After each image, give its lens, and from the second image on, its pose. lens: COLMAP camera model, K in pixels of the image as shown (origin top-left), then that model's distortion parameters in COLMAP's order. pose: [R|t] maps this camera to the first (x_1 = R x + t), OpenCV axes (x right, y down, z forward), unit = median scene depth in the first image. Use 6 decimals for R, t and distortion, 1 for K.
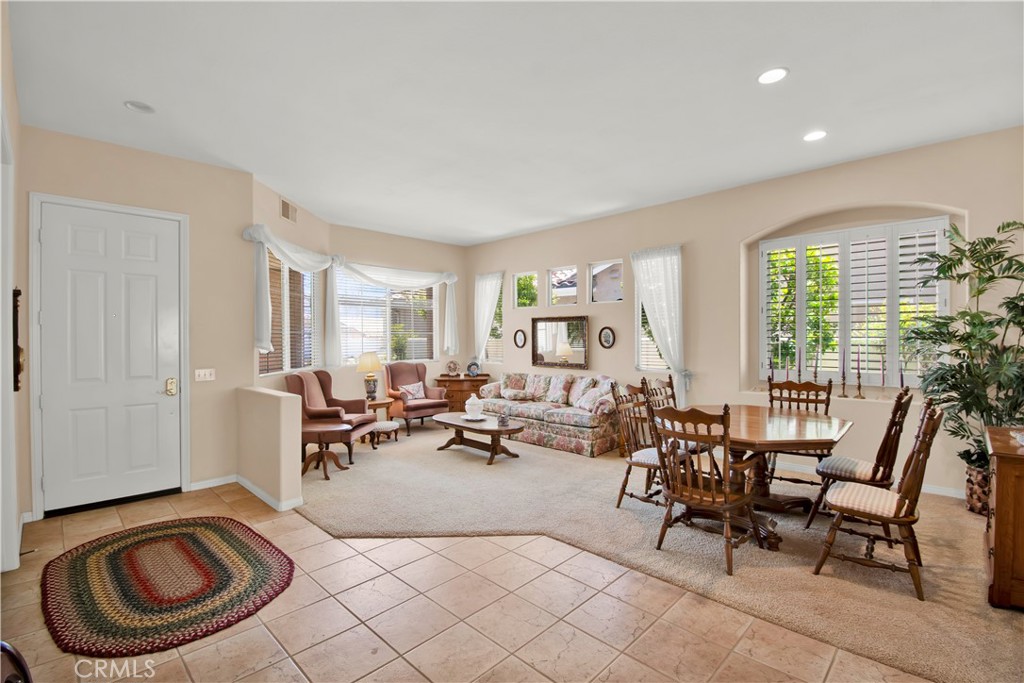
lens RADIAL K [[458.9, 0, 516.8], [0, 458.9, 340.4], [0, 0, 1]] dist [0.002457, -0.014185]
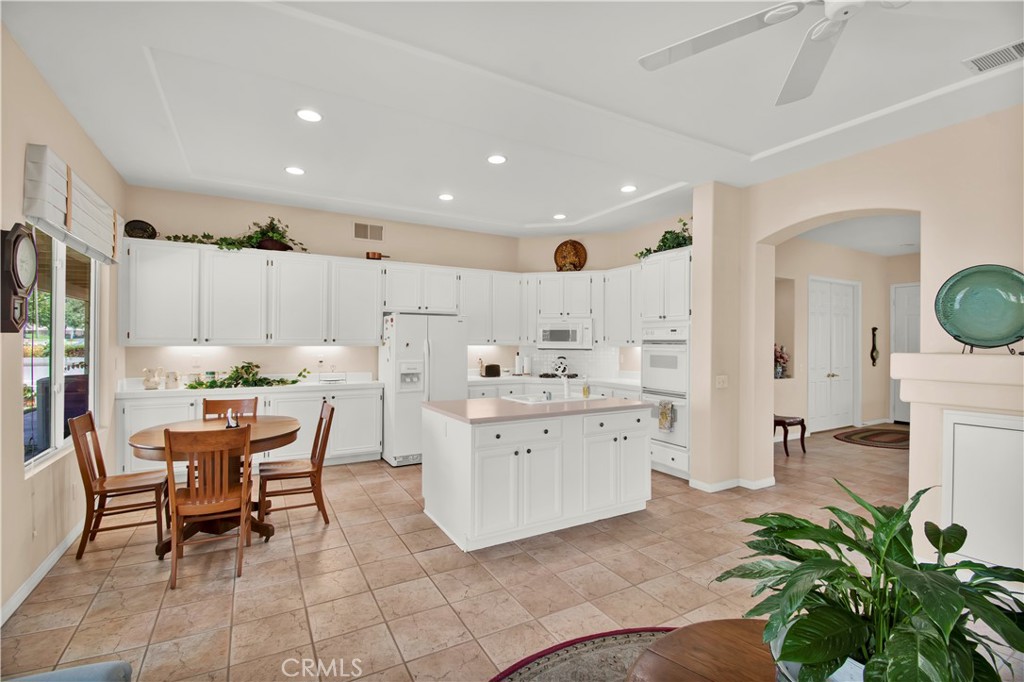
lens RADIAL K [[458.9, 0, 516.0], [0, 458.9, 339.3], [0, 0, 1]] dist [0.002457, -0.014185]
pose [[-0.273207, -0.003356, -0.961949, 1.156613], [-0.006983, 0.999974, -0.001505, -0.015738], [0.961930, 0.006306, -0.273224, -0.158178]]
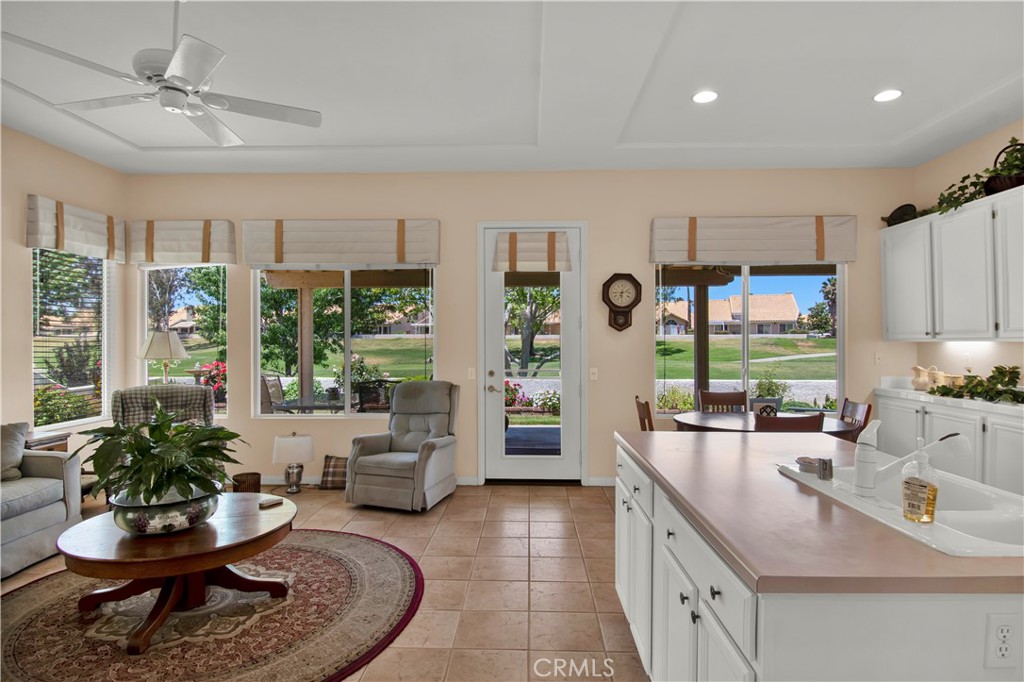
lens RADIAL K [[542.6, 0, 511.4], [0, 542.6, 340.6], [0, 0, 1]] dist [0.002081, -0.012300]
pose [[-0.675737, 0.004746, 0.737128, 0.310882], [0.006172, 0.999981, -0.000780, -0.004002], [-0.737117, 0.004022, -0.675753, 0.054932]]
